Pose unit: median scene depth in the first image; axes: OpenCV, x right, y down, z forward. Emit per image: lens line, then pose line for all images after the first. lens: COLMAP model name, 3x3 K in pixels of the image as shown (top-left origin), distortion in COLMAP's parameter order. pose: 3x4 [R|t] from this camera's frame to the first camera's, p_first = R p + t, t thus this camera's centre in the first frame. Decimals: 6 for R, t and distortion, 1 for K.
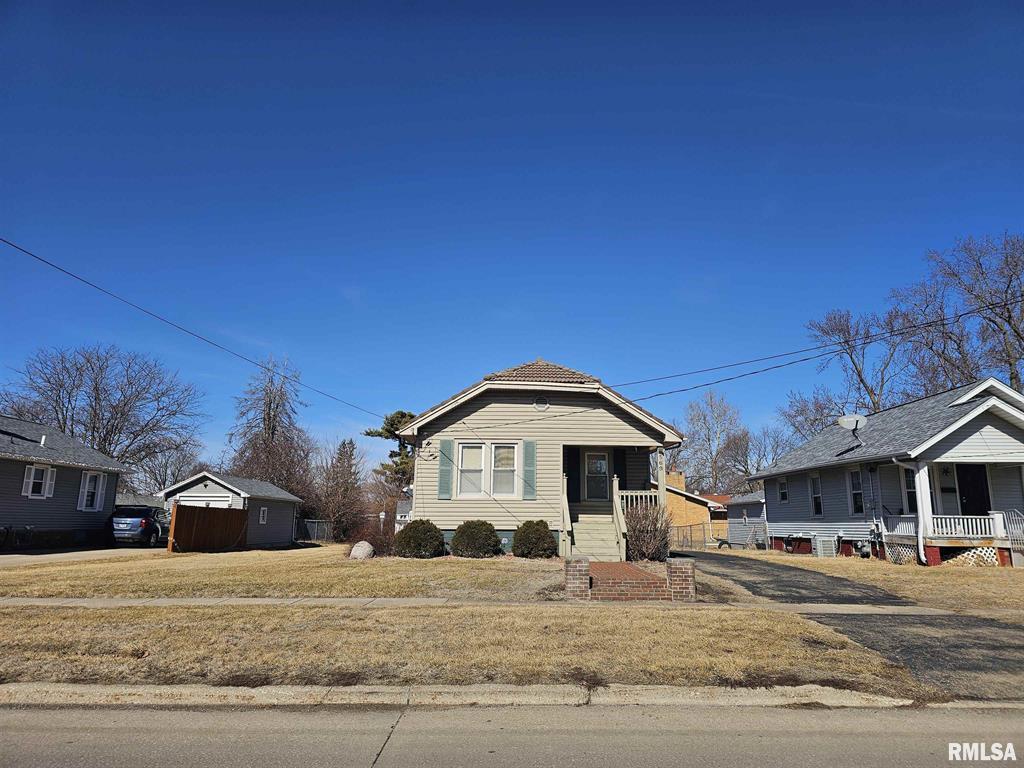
lens RADIAL K [[678.4, 0, 518.5], [0, 678.4, 389.3], [0, 0, 1]] dist [0.110151, -0.118888]
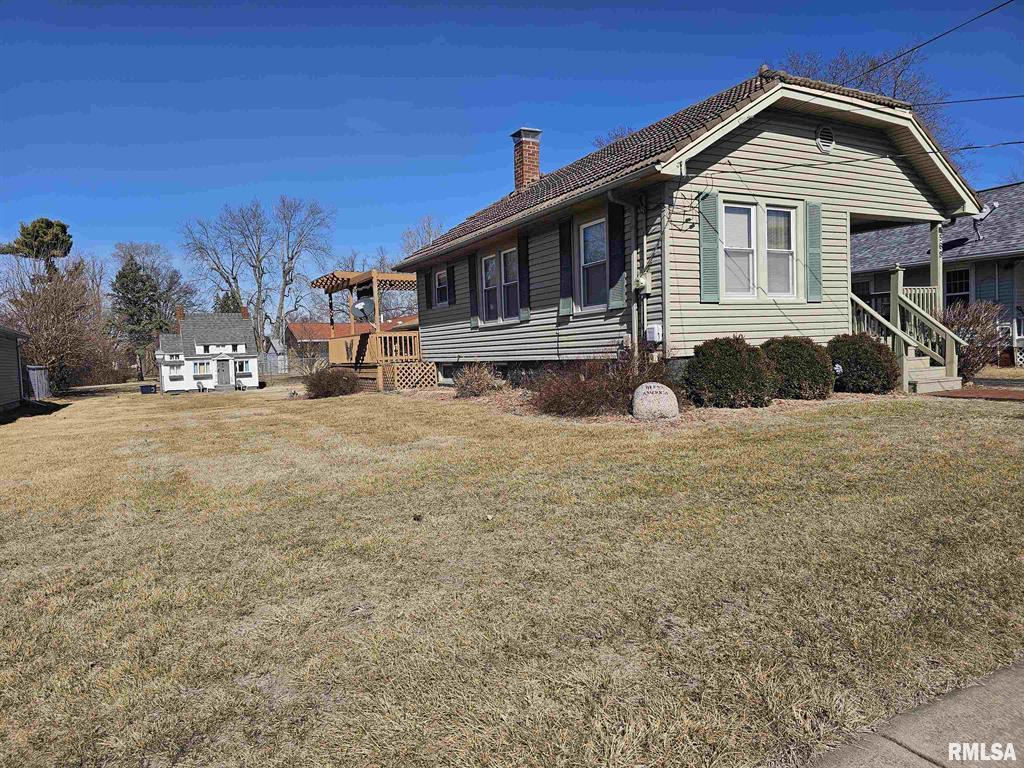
lens RADIAL K [[686.6, 0, 512.0], [0, 686.6, 384.0], [0, 0, 1]] dist [0.029234, 0.000183]
pose [[0.886082, -0.062378, 0.459312, -0.502642], [-0.045272, 0.974520, 0.219684, 0.108974], [-0.461312, -0.215452, 0.860681, 0.571928]]
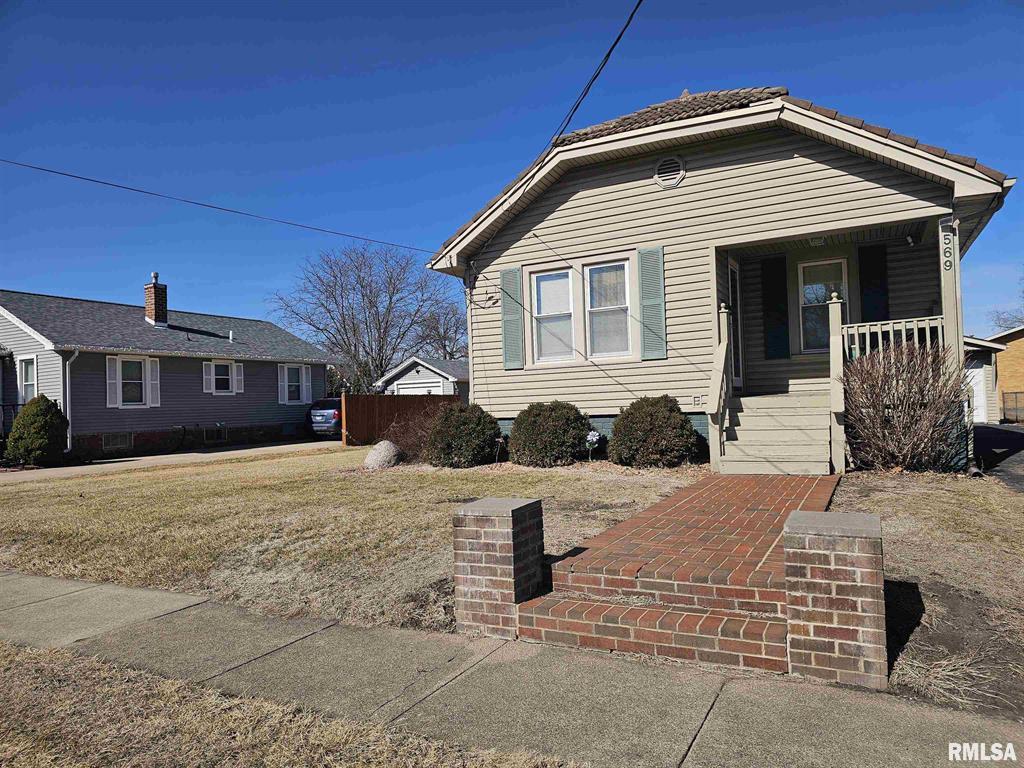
lens RADIAL K [[678.4, 0, 518.5], [0, 678.4, 389.3], [0, 0, 1]] dist [0.110151, -0.118888]
pose [[0.883831, -0.054305, -0.464644, 0.168059], [0.135010, 0.980586, 0.142206, 0.093454], [0.447901, -0.188418, 0.874004, 0.471592]]
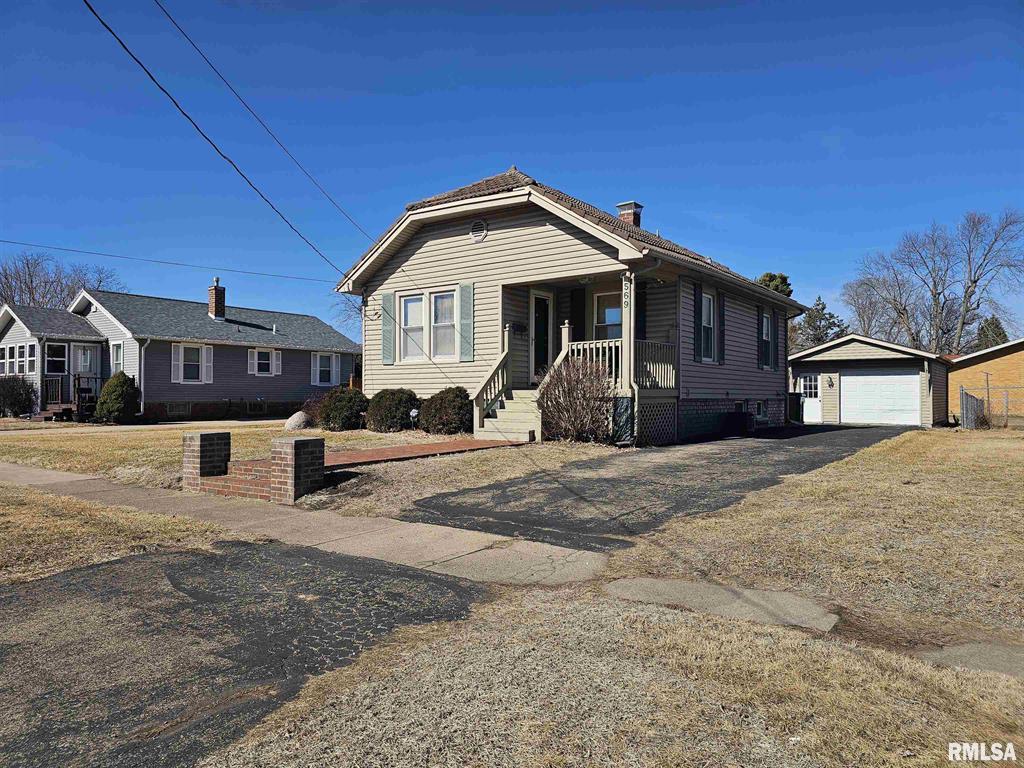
lens RADIAL K [[673.1, 0, 505.7], [0, 673.1, 399.1], [0, 0, 1]] dist [0.099450, -0.119957]
pose [[0.800654, -0.007322, -0.599082, 0.500720], [0.122552, 0.980784, 0.151800, 0.092723], [0.586459, -0.194958, 0.786166, 0.414105]]
